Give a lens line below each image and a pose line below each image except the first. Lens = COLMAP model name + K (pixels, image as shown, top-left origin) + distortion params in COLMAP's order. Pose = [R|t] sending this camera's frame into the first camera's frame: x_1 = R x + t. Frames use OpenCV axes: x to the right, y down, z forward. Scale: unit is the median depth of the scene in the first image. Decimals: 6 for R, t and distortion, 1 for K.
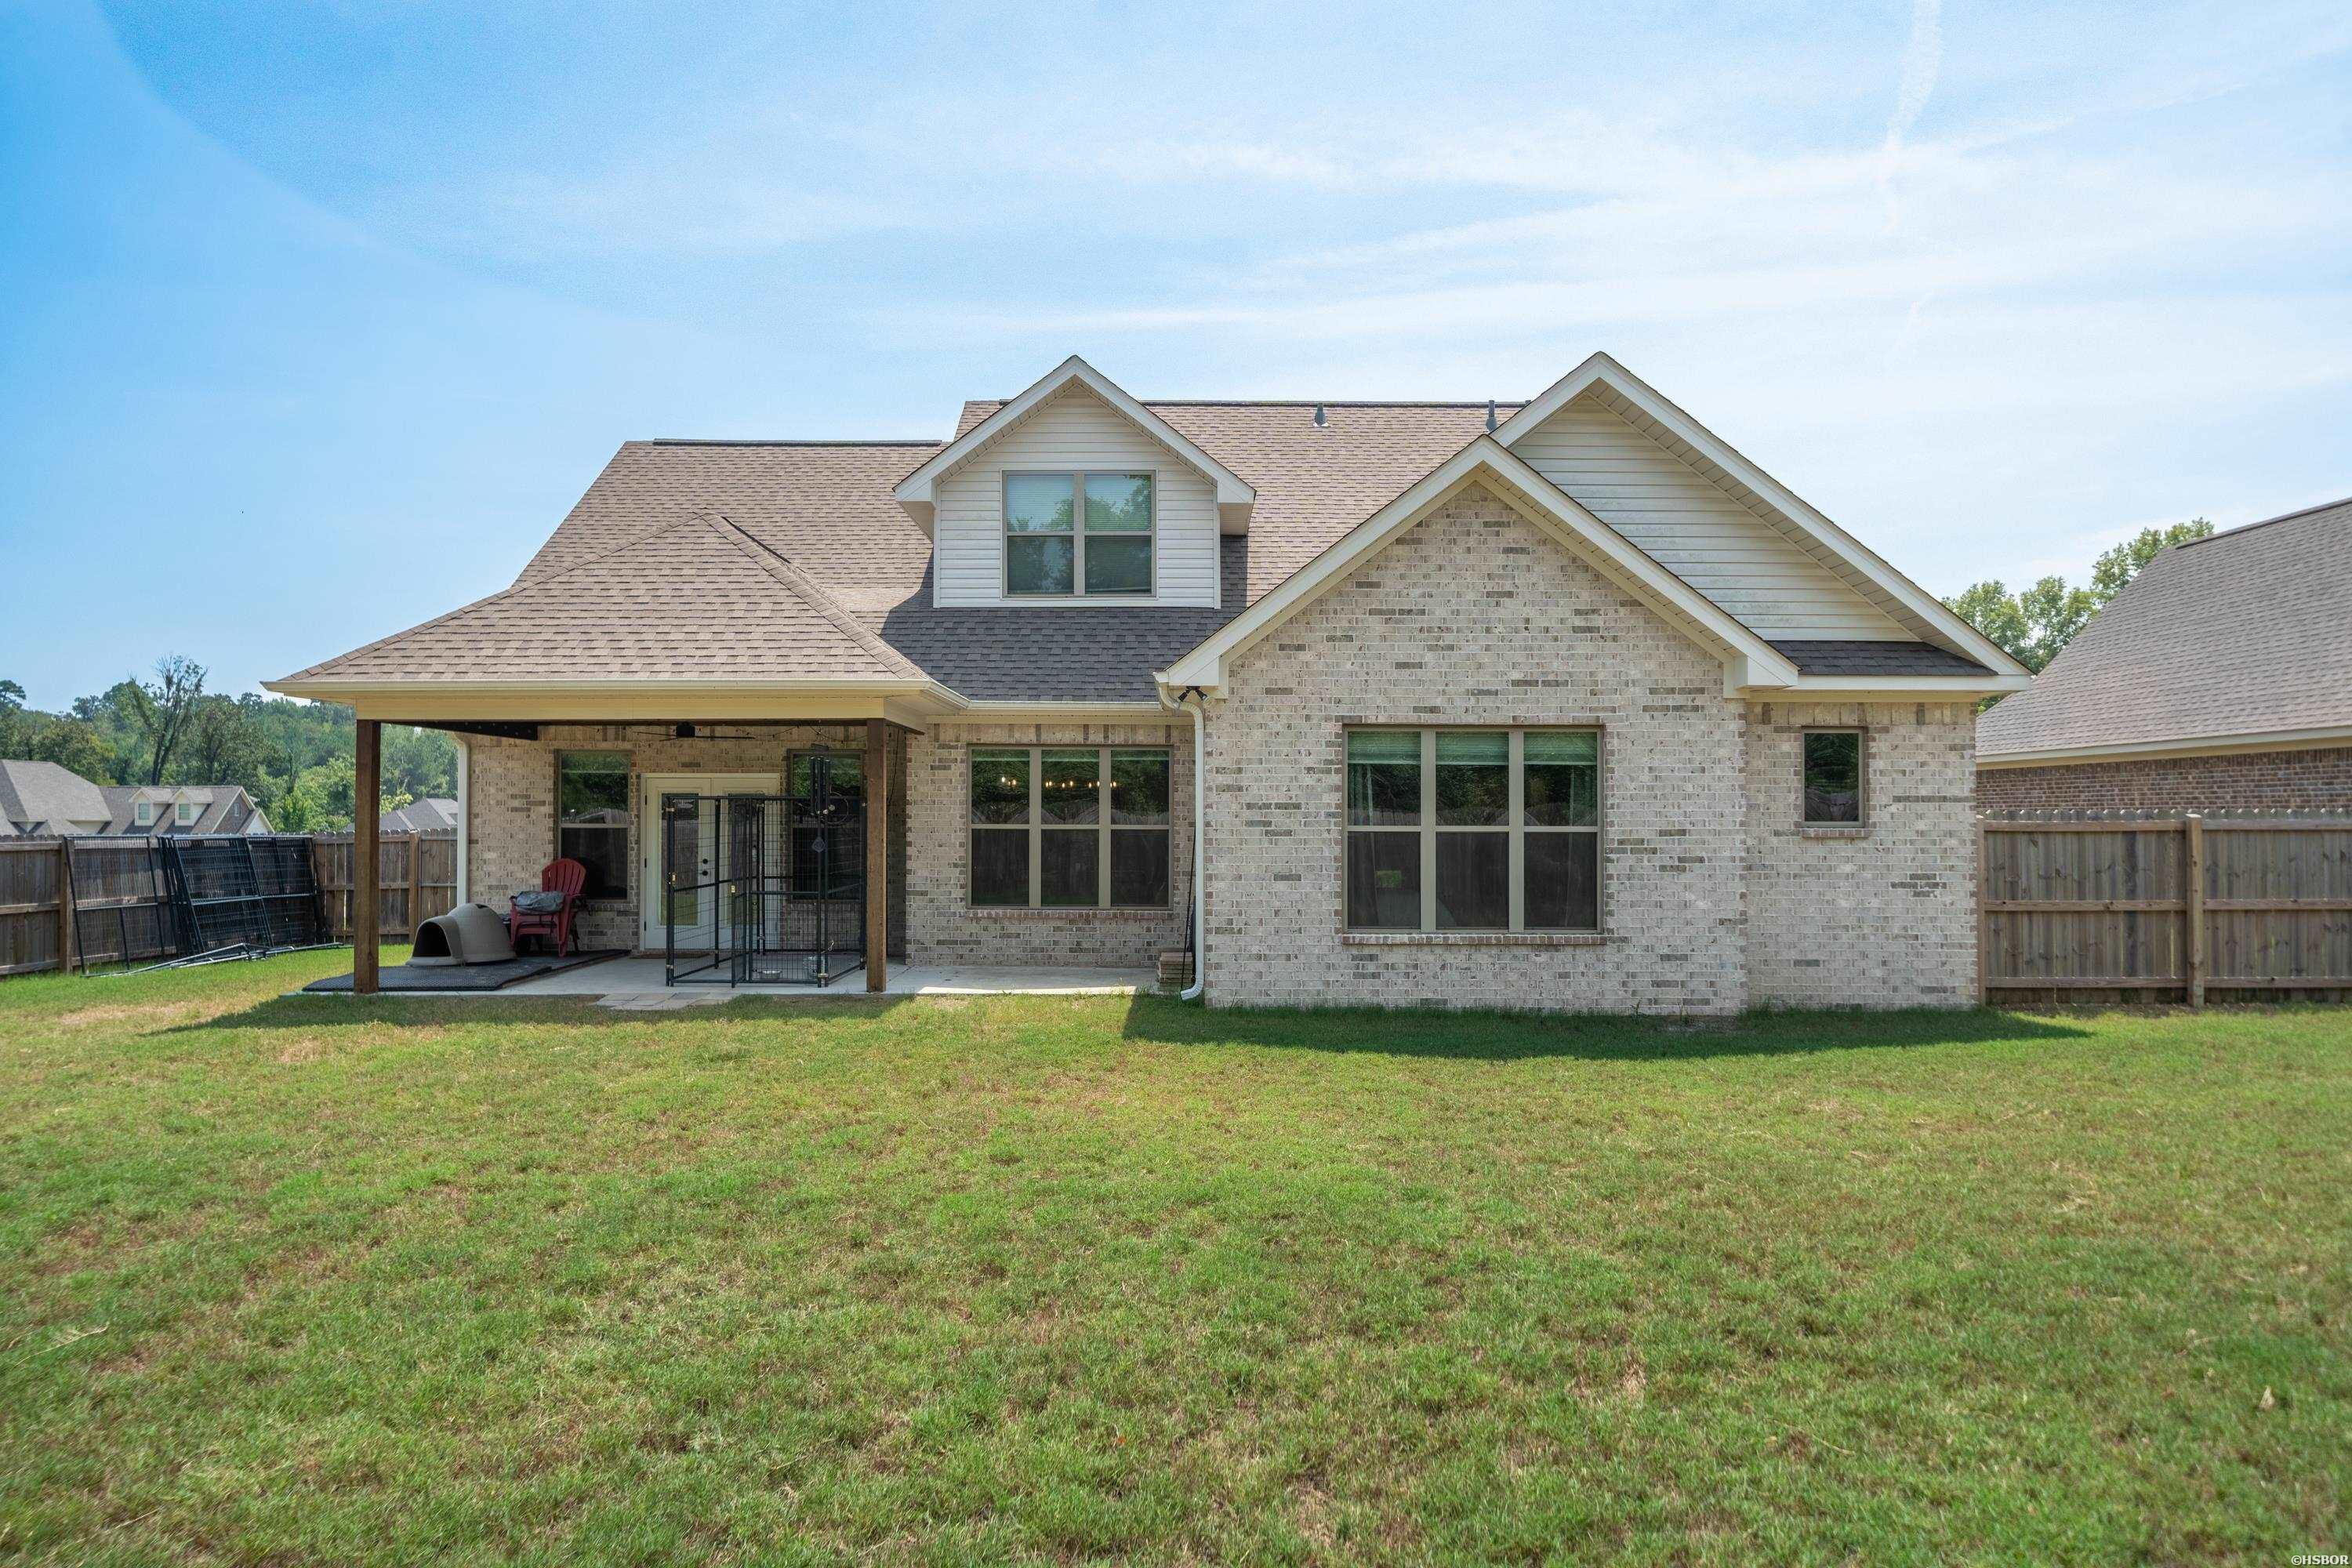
lens RADIAL K [[1422.6, 0, 1176.0], [0, 1422.6, 784.0], [0, 0, 1]] dist [-0.000928, 0.000174]
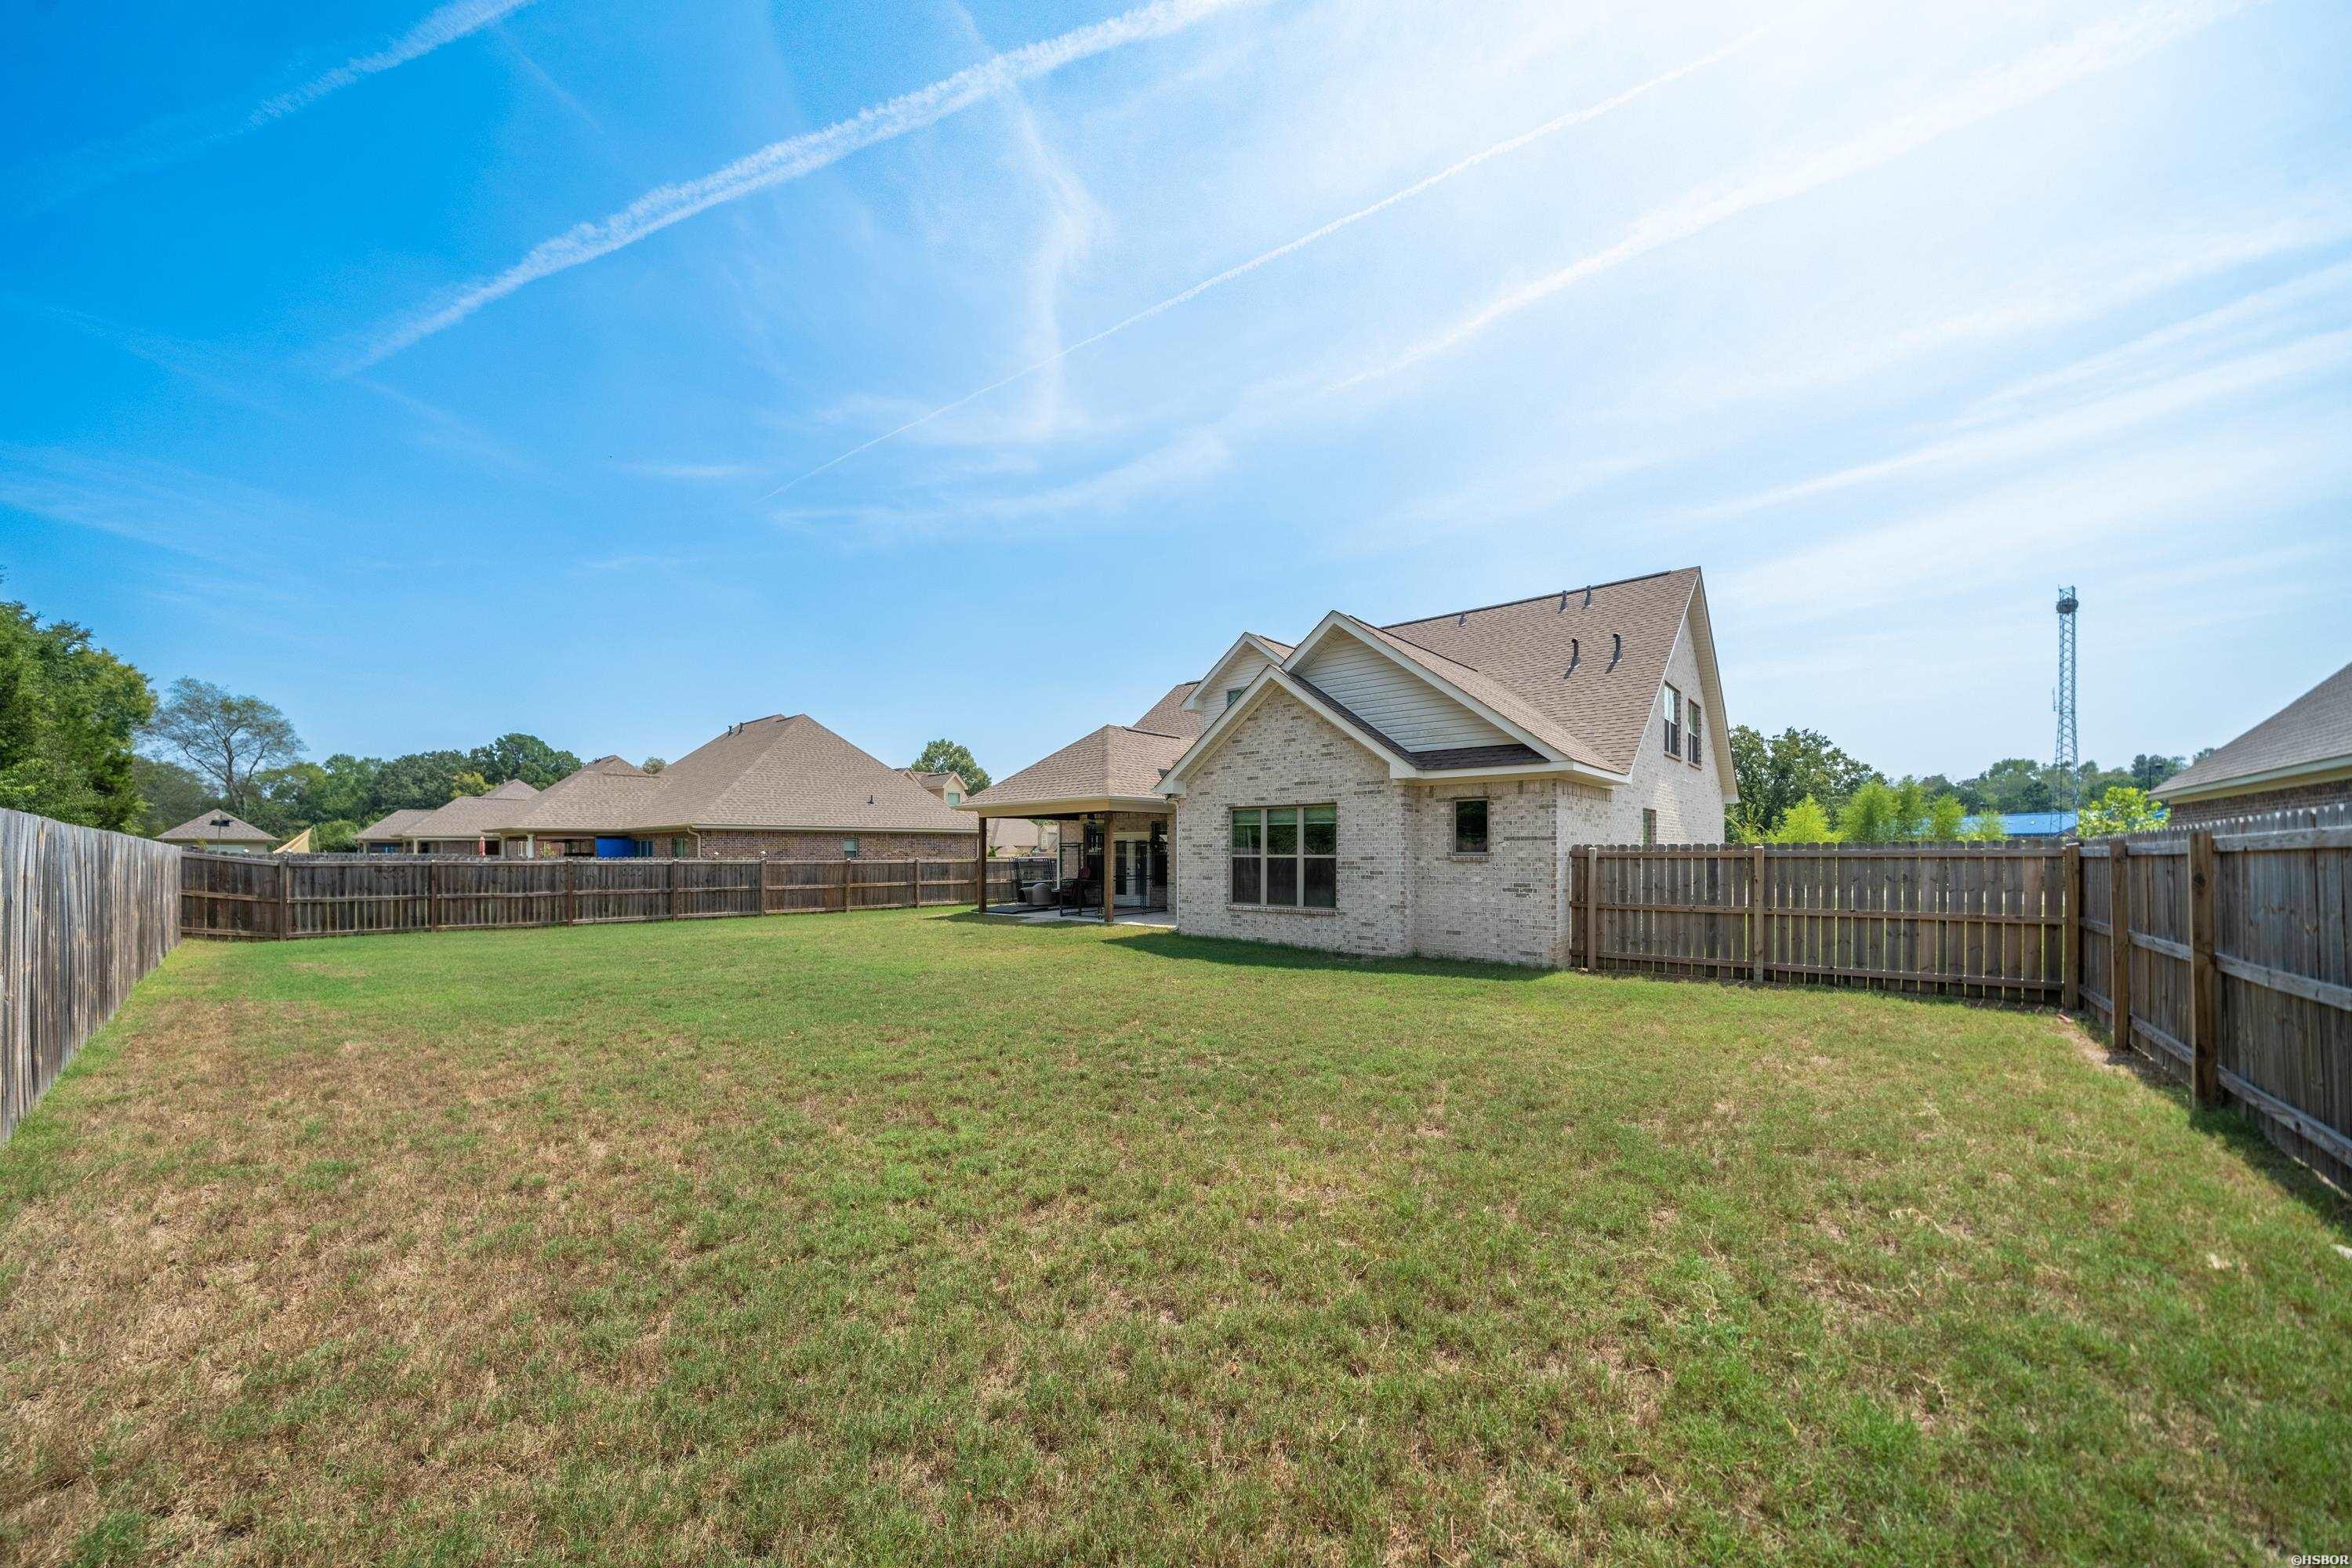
lens RADIAL K [[804.0, 0, 1182.8], [0, 804.0, 836.5], [0, 0, 1]] dist [-0.000372, -0.000040]
pose [[0.763336, -0.014892, -0.645830, 0.829928], [0.022574, 0.999739, 0.003628, -0.004038], [0.645607, -0.017349, 0.763473, 0.026397]]
